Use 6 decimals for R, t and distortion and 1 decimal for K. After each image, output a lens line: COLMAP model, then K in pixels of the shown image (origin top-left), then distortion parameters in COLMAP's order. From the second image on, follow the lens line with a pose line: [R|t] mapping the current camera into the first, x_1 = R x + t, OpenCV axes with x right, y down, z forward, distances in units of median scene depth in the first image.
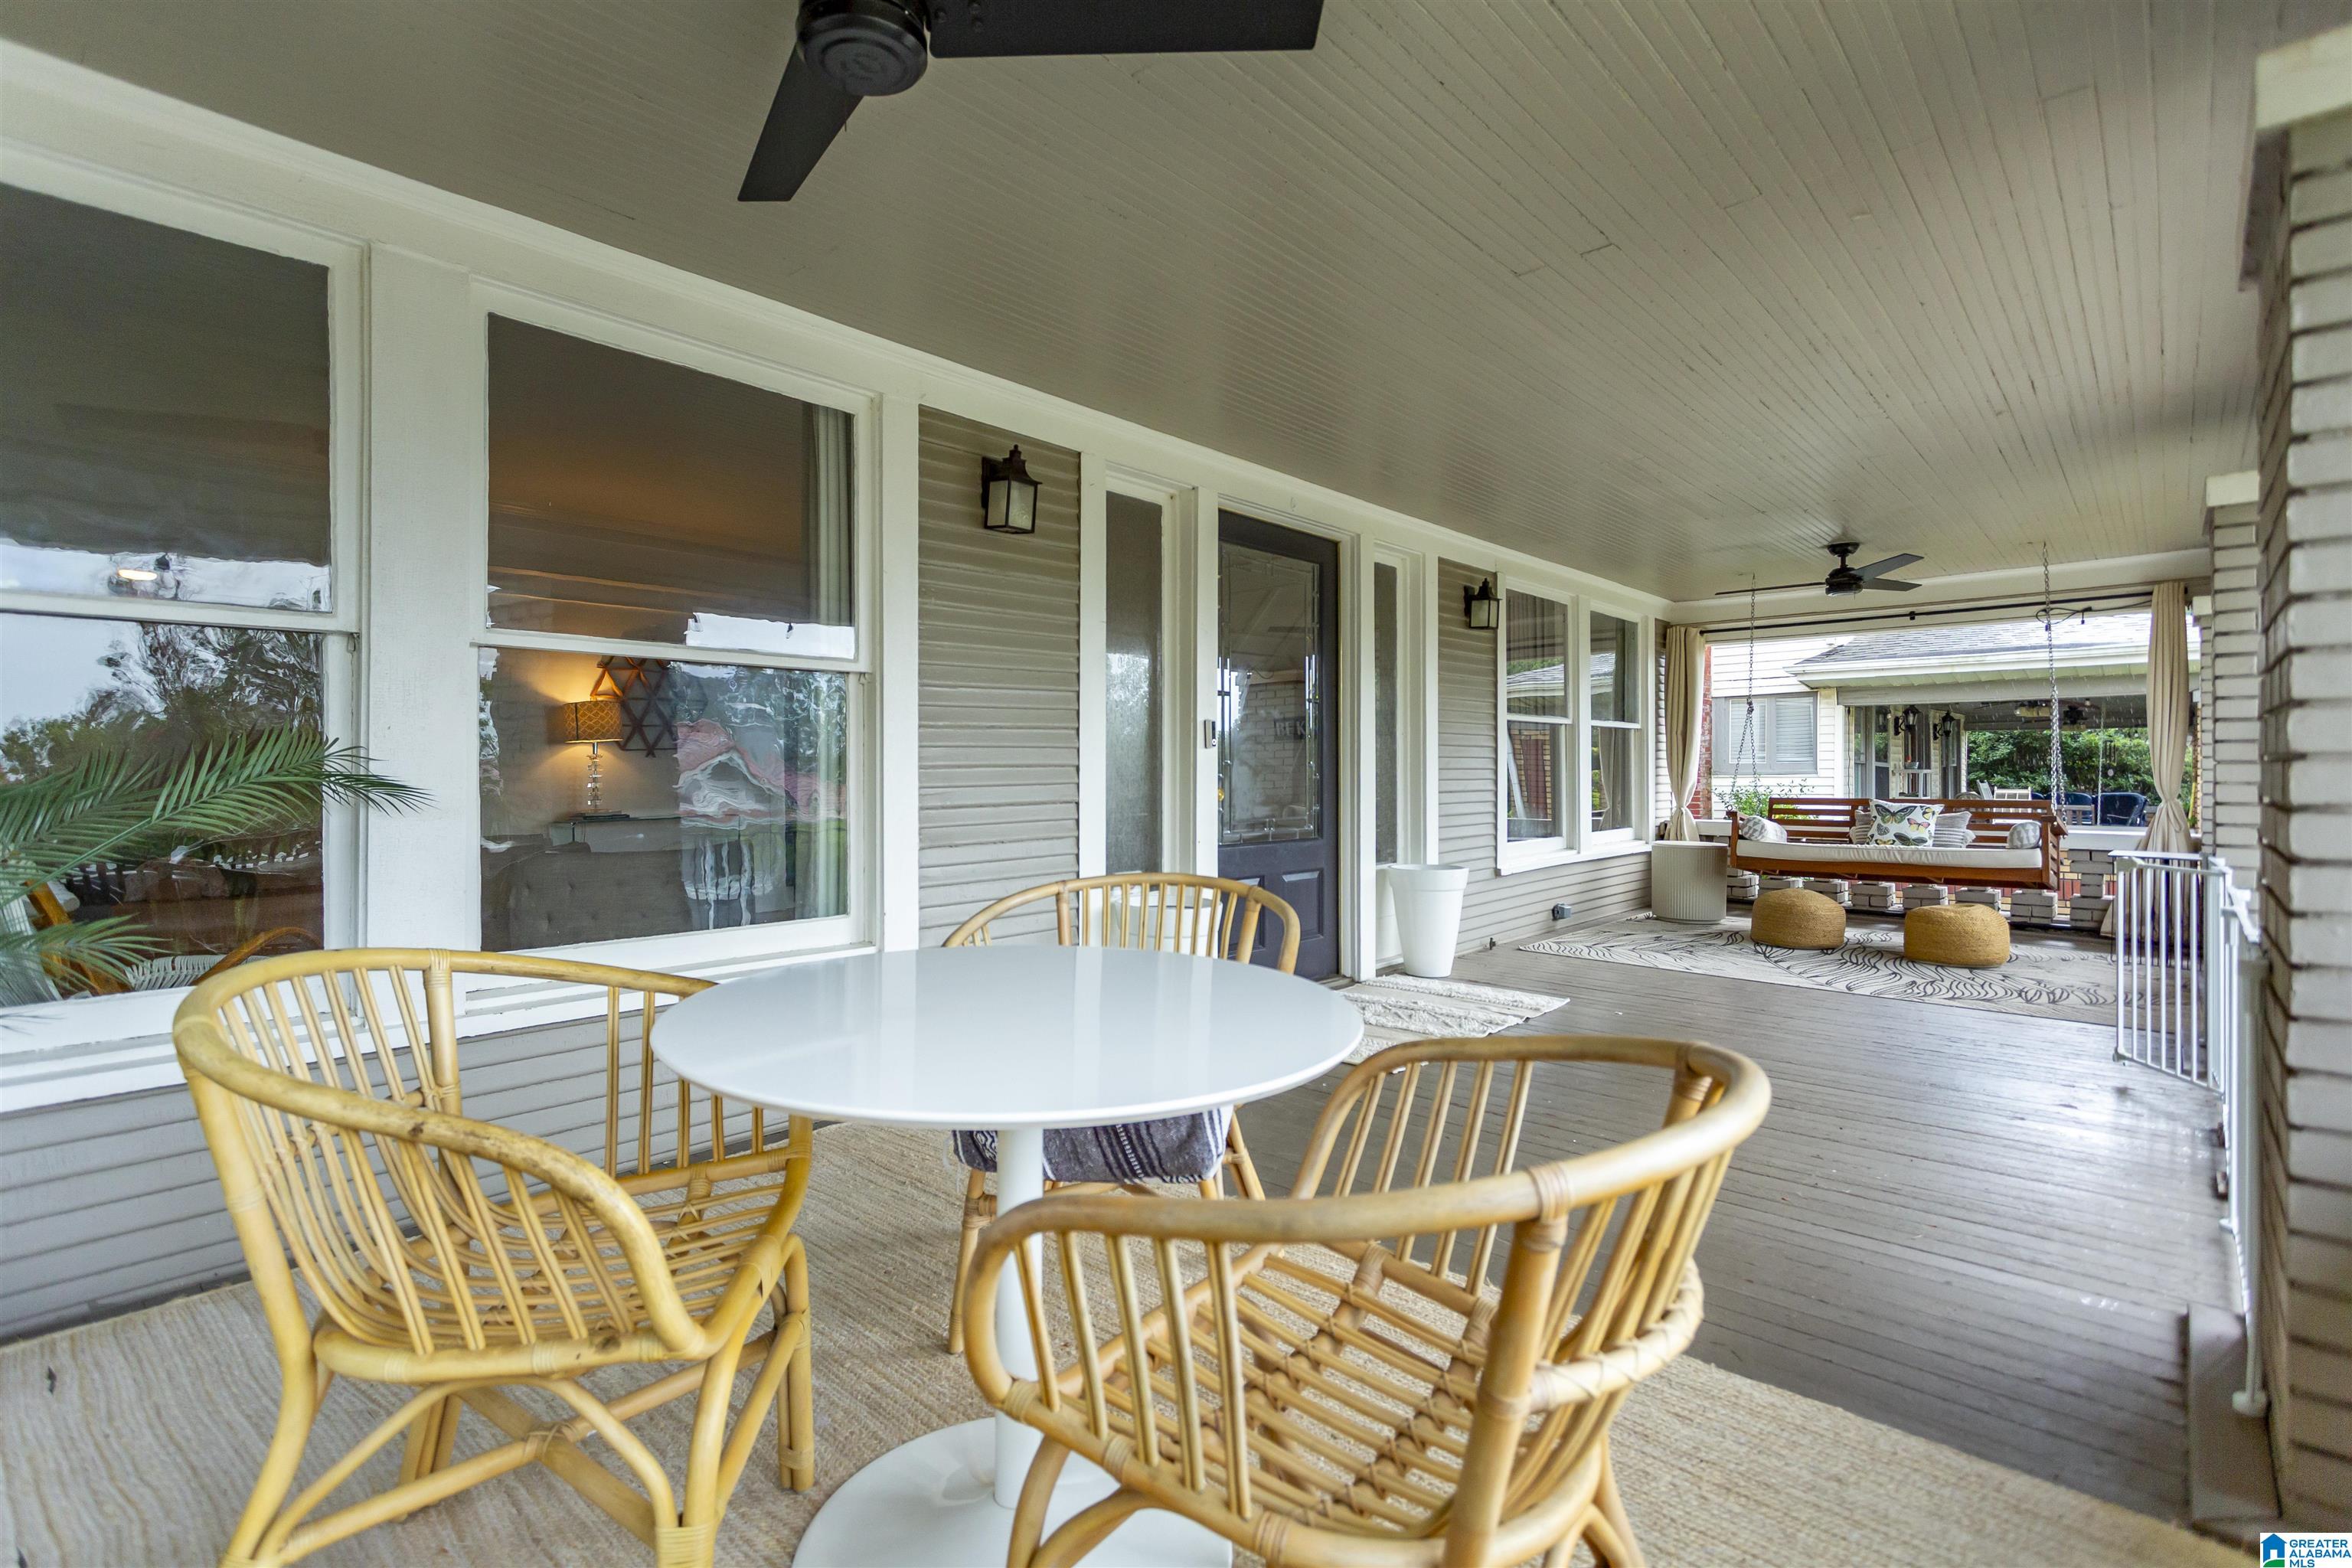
lens RADIAL K [[1106.1, 0, 1174.1], [0, 1106.1, 782.4], [0, 0, 1]] dist [-0.003503, 0.003506]
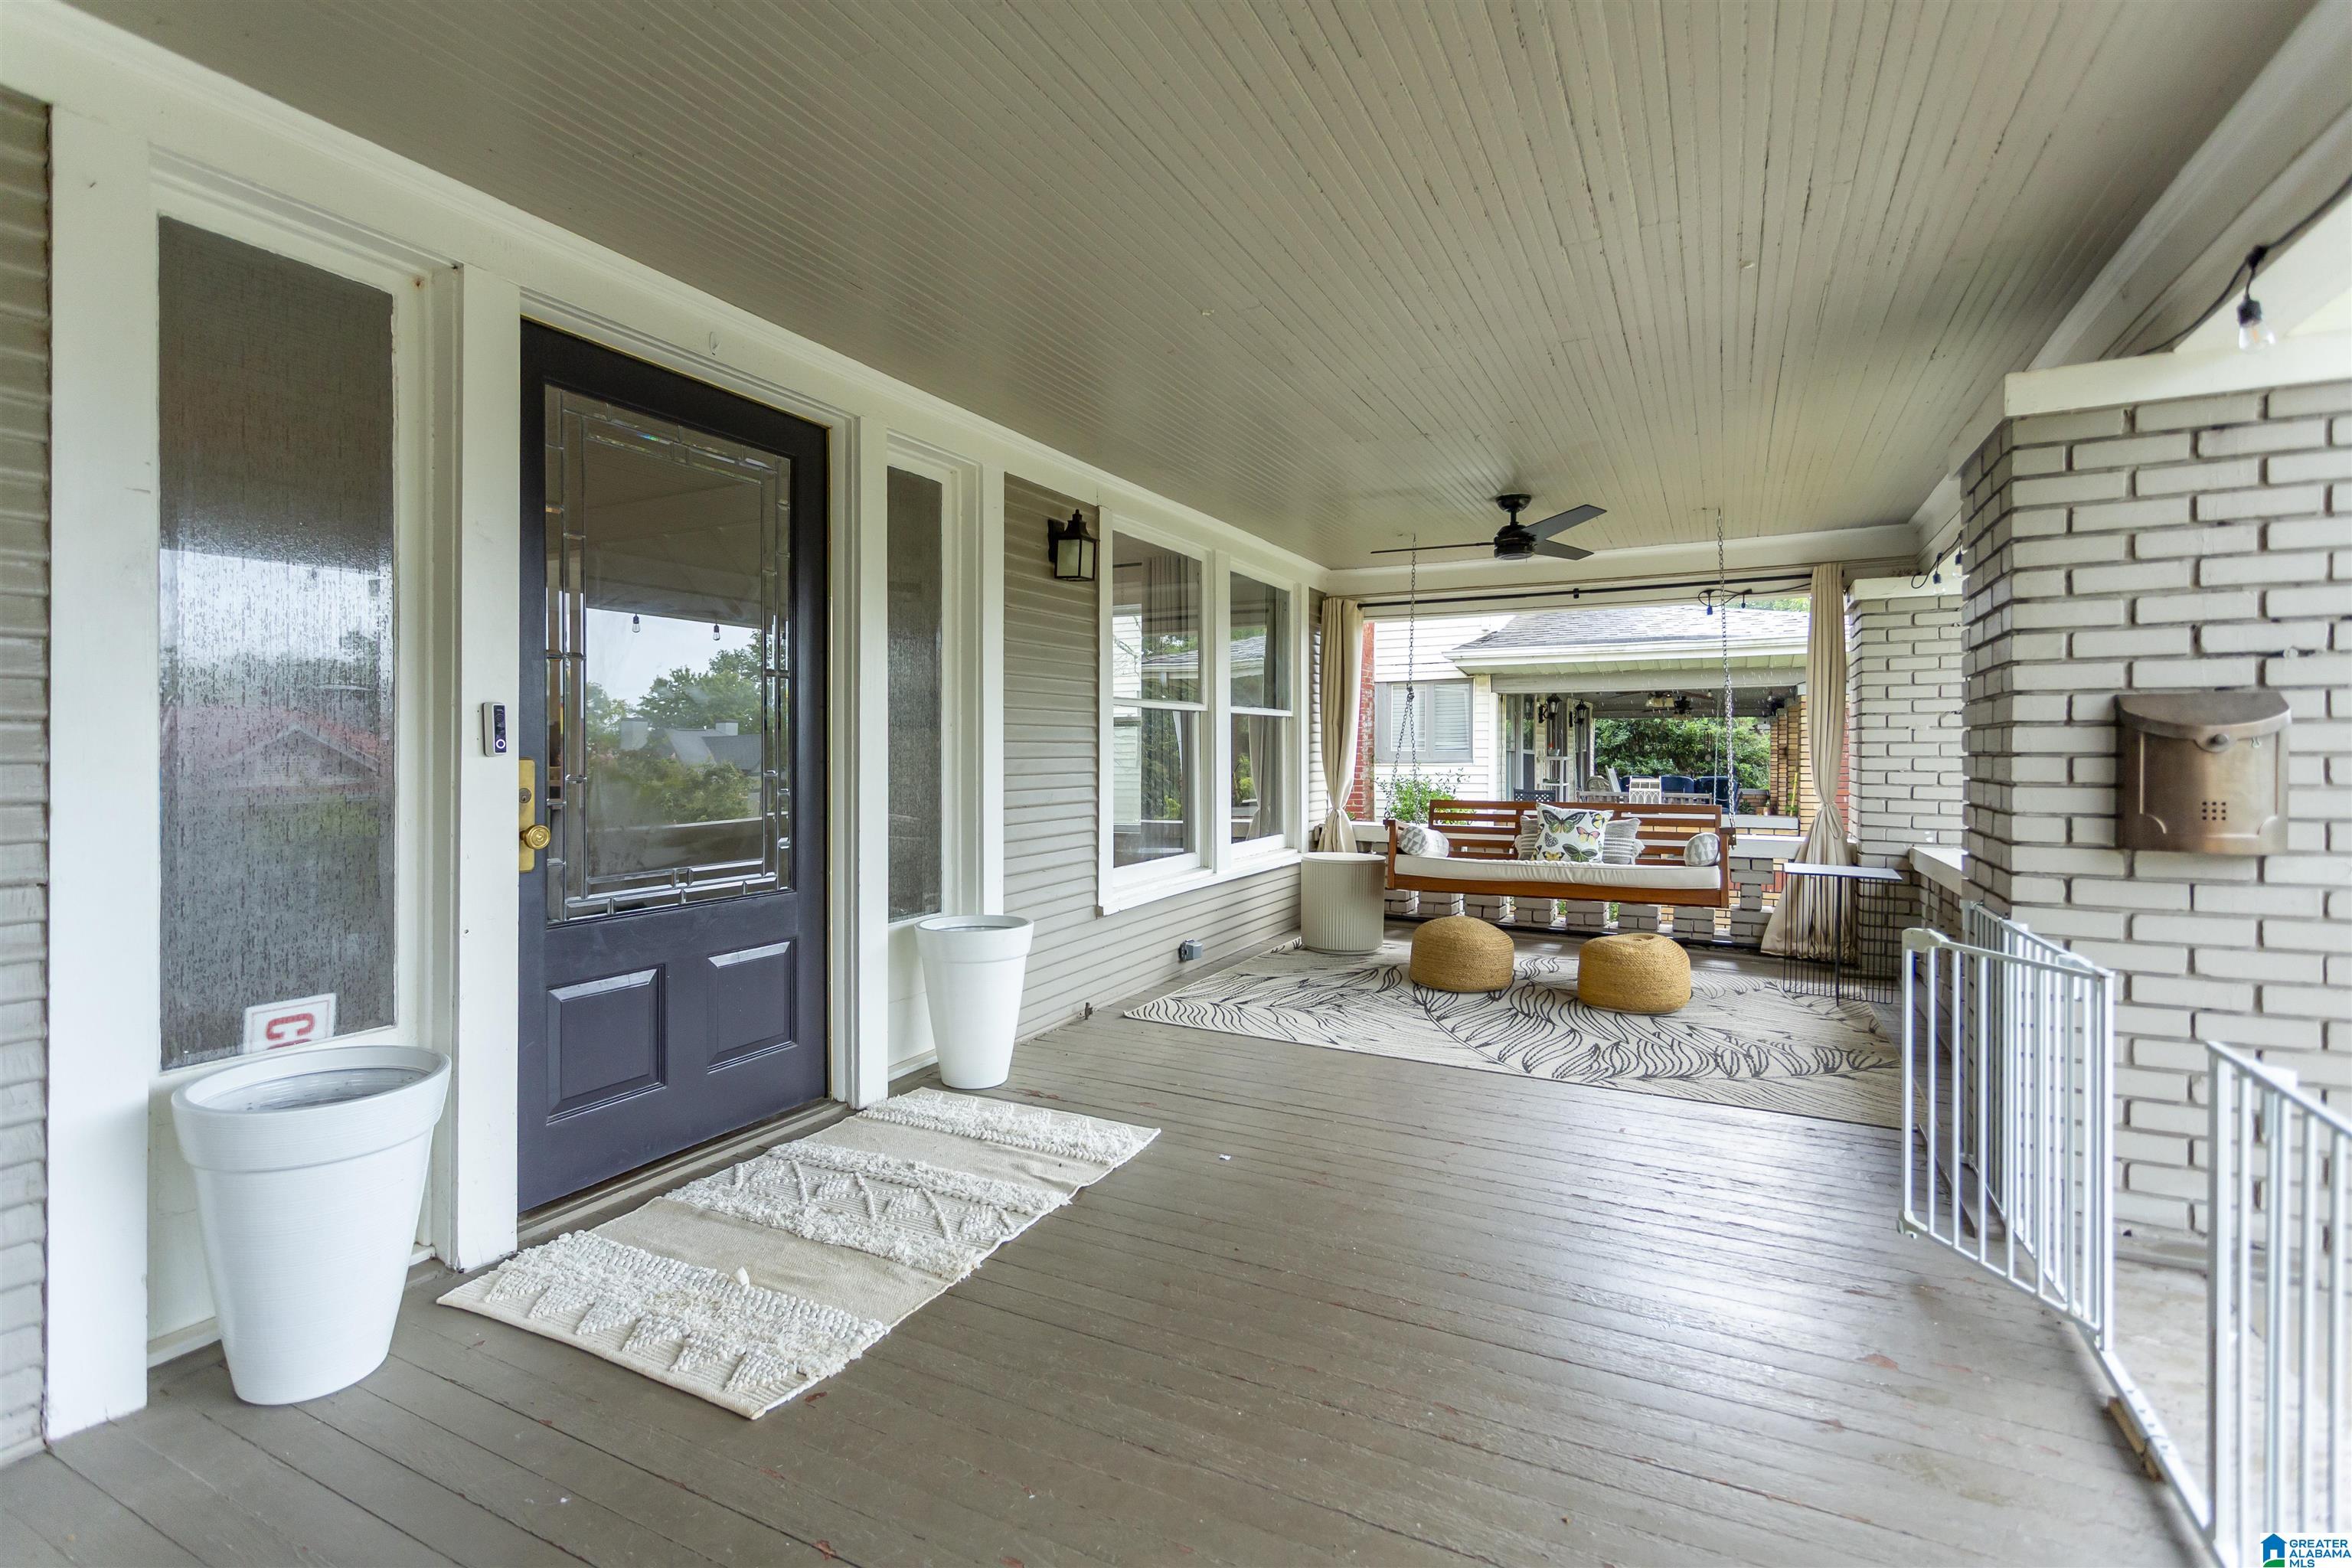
lens RADIAL K [[1106.1, 0, 1164.0], [0, 1106.1, 769.4], [0, 0, 1]] dist [-0.003503, 0.003506]
pose [[0.966334, -0.001370, 0.257289, 0.135402], [-0.000628, 0.999970, 0.007682, -0.018353], [-0.257292, -0.007585, 0.966304, 0.256378]]
